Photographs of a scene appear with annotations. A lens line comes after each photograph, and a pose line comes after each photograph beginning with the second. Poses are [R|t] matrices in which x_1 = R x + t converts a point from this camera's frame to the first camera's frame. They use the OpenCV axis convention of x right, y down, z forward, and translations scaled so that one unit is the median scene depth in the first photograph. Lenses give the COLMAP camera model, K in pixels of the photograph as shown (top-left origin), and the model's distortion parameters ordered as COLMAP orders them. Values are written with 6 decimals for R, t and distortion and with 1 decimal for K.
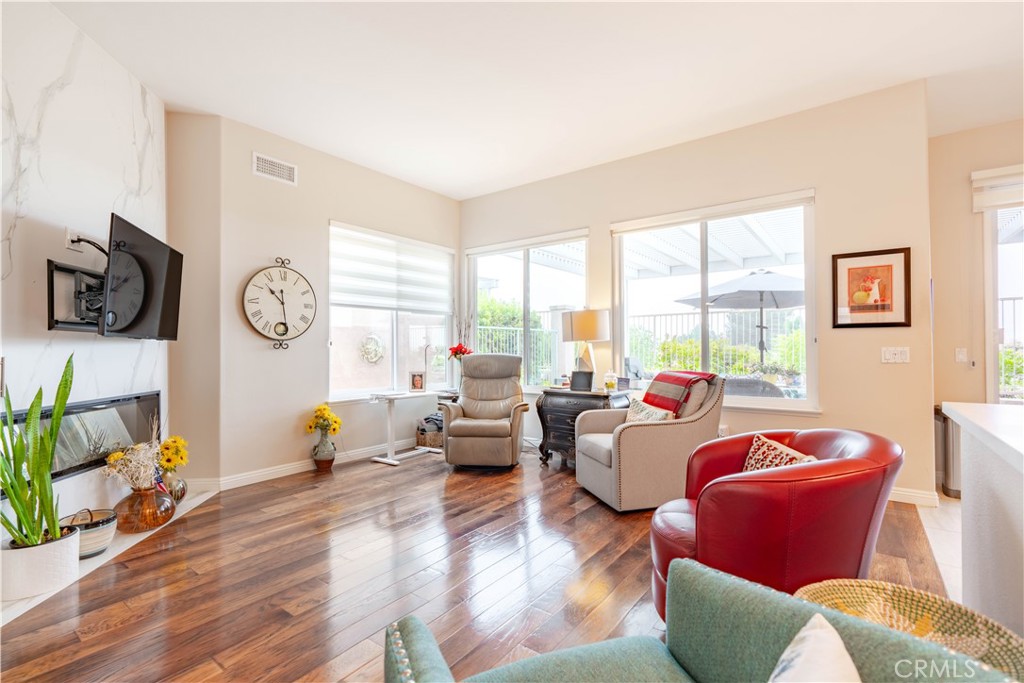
lens RADIAL K [[475.2, 0, 507.7], [0, 475.2, 339.9], [0, 0, 1]] dist [0.002419, -0.000687]
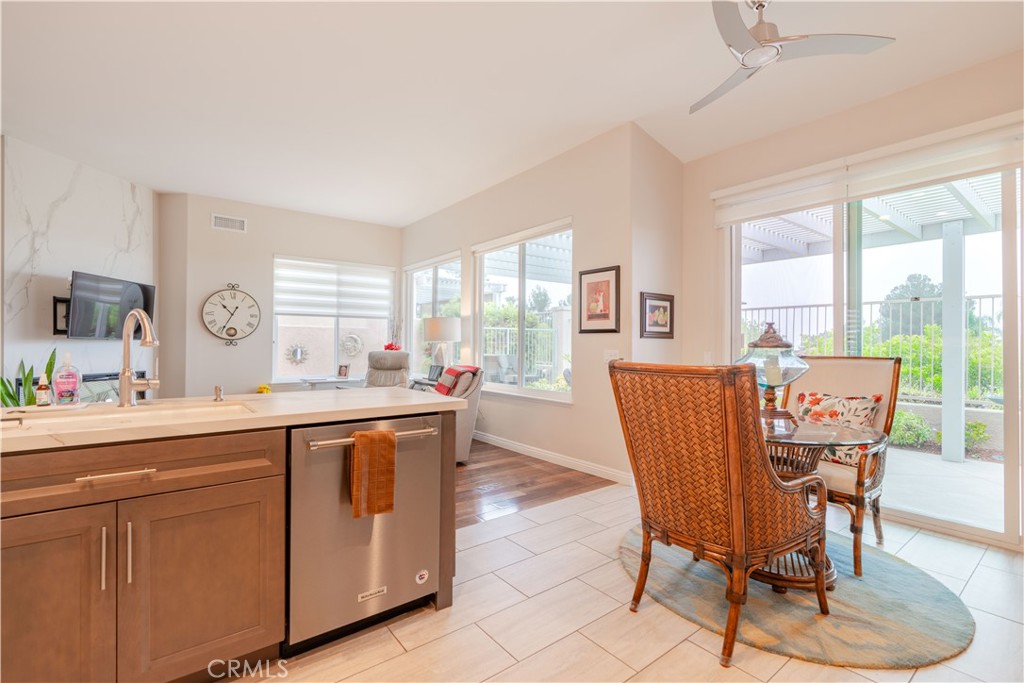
lens RADIAL K [[475.2, 0, 521.8], [0, 475.2, 341.2], [0, 0, 1]] dist [0.002419, -0.000687]
pose [[0.962196, 0.007716, -0.272247, 0.834805], [-0.004695, 0.999920, 0.011744, -0.016863], [0.272316, -0.010022, 0.962156, -0.181854]]
